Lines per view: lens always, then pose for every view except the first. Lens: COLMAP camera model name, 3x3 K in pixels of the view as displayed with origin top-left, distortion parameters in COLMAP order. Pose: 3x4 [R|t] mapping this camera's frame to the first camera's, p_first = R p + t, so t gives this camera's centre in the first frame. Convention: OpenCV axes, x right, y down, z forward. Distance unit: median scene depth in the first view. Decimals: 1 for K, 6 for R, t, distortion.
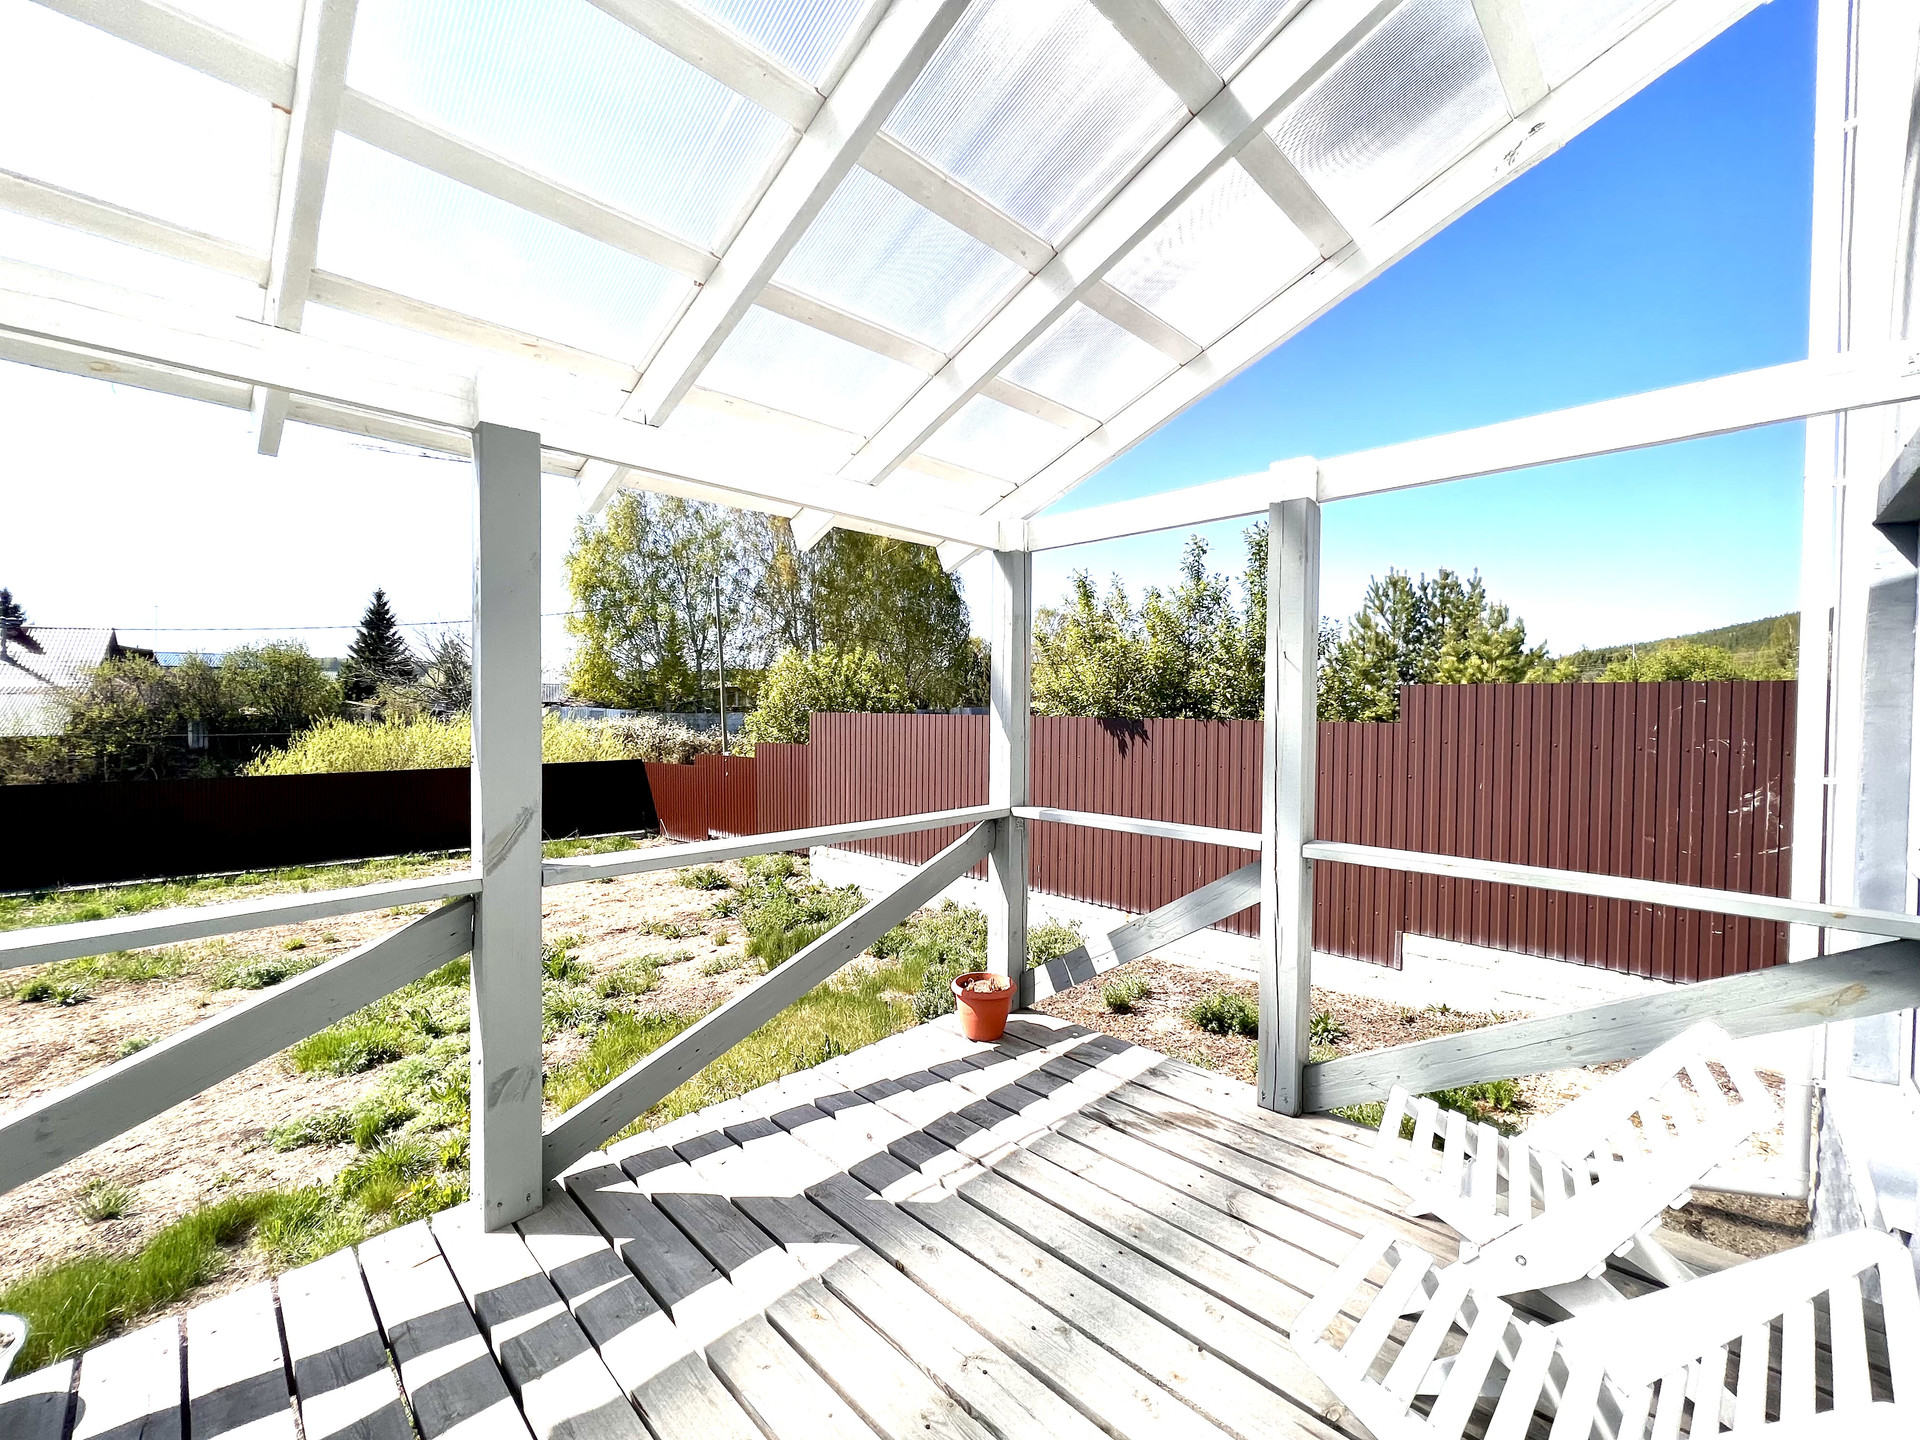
lens RADIAL K [[765.7, 0, 960.0], [0, 765.7, 720.0], [0, 0, 1]] dist [-0.000260, -0.000307]
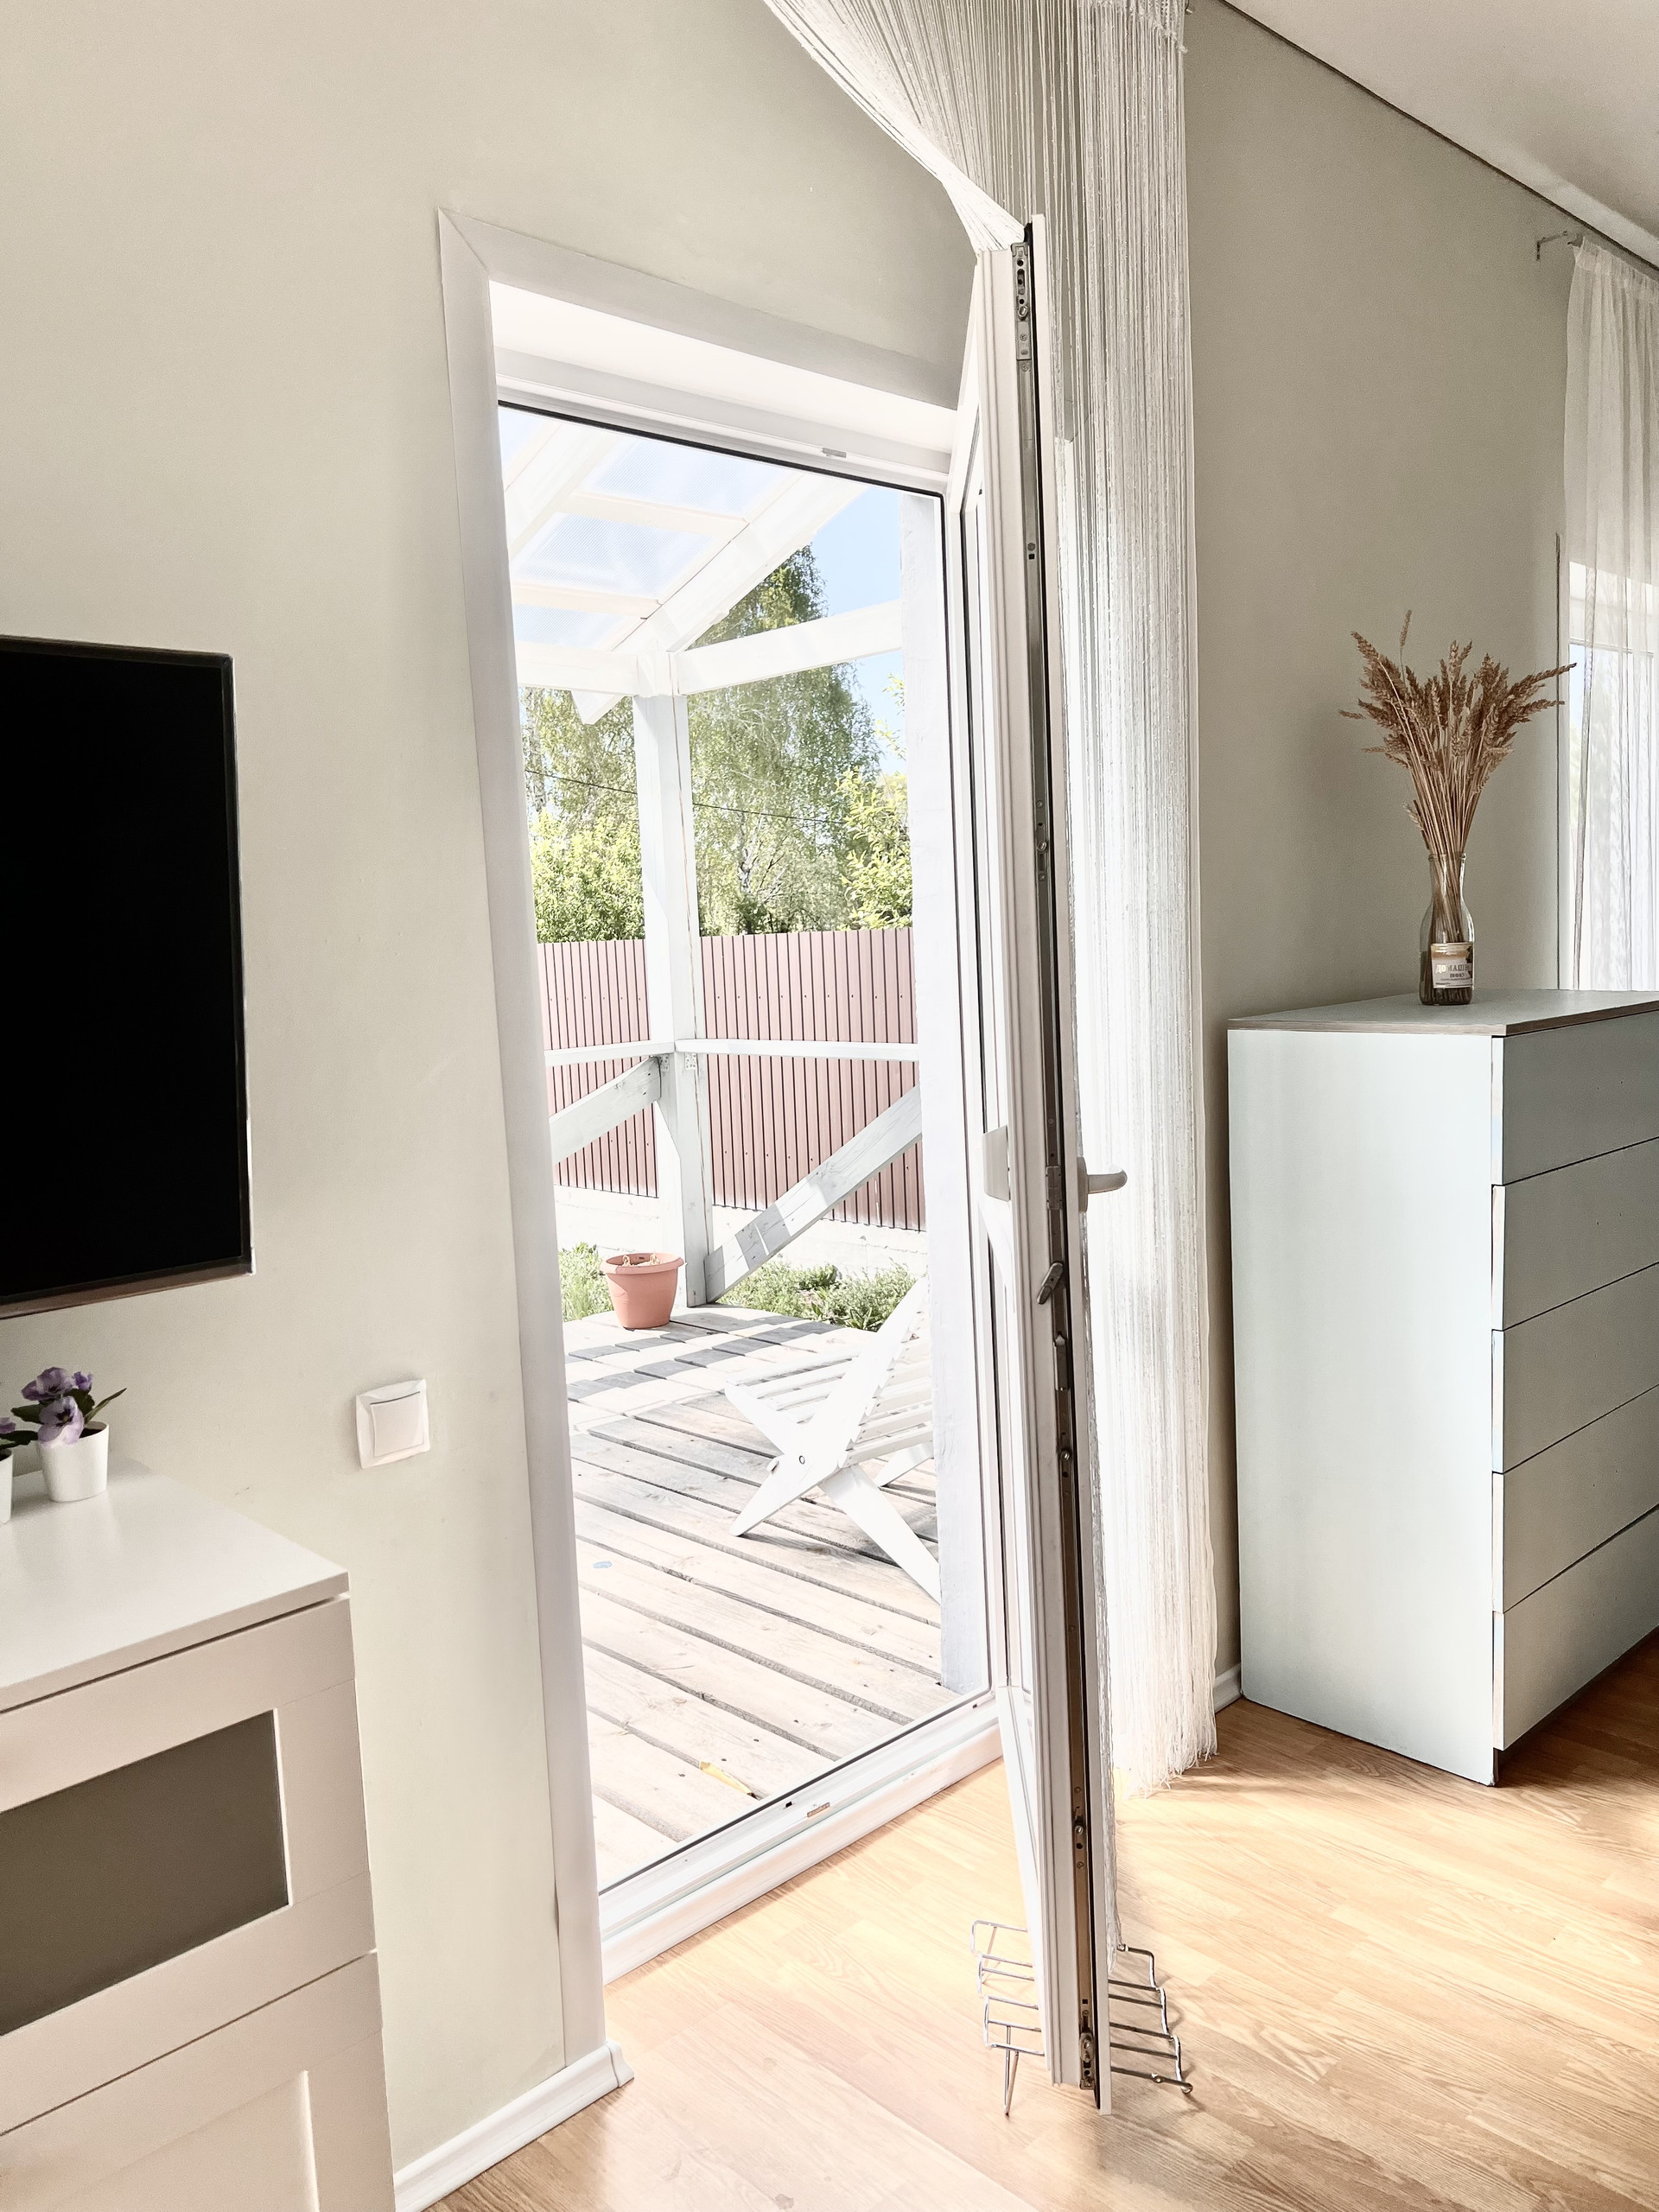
lens RADIAL K [[1661.6, 0, 829.5], [0, 1661.6, 1106.0], [0, 0, 1]] dist [0.072774, -0.092747]
pose [[0.997898, -0.049288, -0.042075, 0.274876], [0.052743, 0.994949, 0.085404, 0.043037], [0.037654, -0.087443, 0.995458, -0.620753]]
